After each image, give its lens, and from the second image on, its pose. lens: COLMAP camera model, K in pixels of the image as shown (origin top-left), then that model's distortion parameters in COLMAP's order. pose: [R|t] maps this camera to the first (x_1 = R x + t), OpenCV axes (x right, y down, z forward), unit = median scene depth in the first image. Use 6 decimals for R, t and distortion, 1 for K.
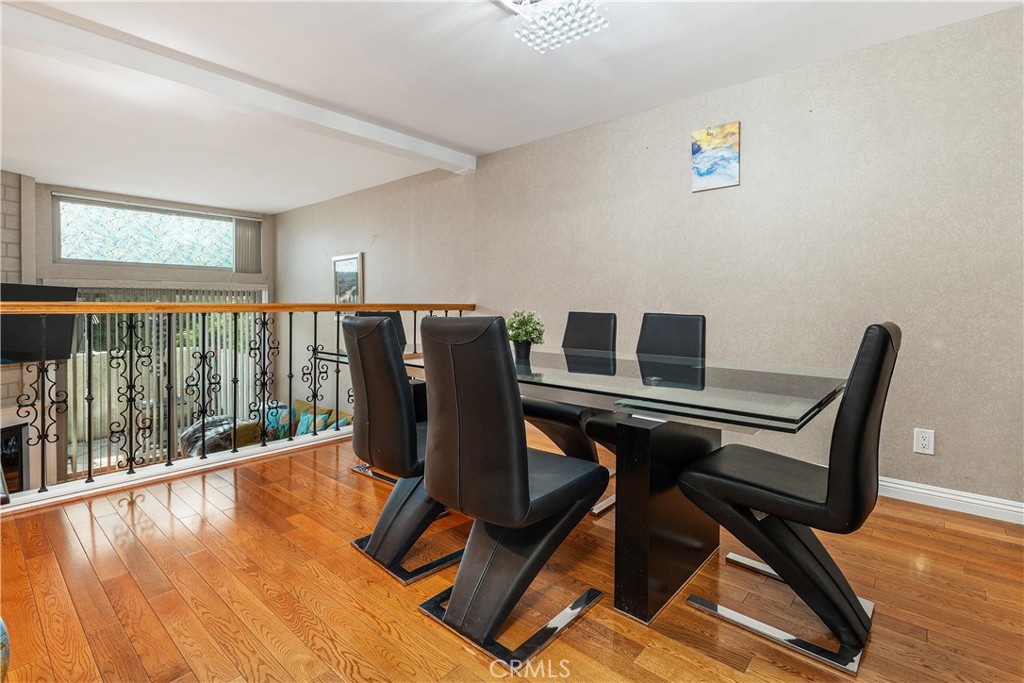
lens RADIAL K [[475.8, 0, 547.7], [0, 475.8, 338.6], [0, 0, 1]] dist [-0.027633, -0.000581]
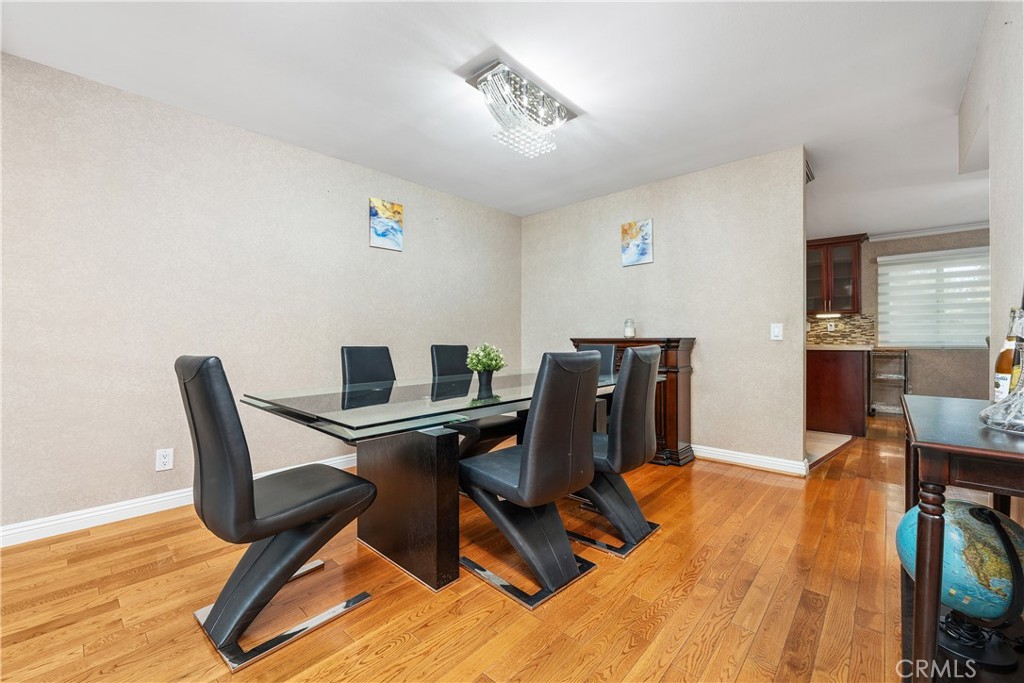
lens RADIAL K [[419.2, 0, 513.1], [0, 419.2, 336.9], [0, 0, 1]] dist [-0.011460, 0.000083]
pose [[0.052512, -0.002308, 0.998618, -0.781649], [0.071089, 0.997469, -0.001433, -0.052195], [-0.996087, 0.071066, 0.052543, 0.623909]]
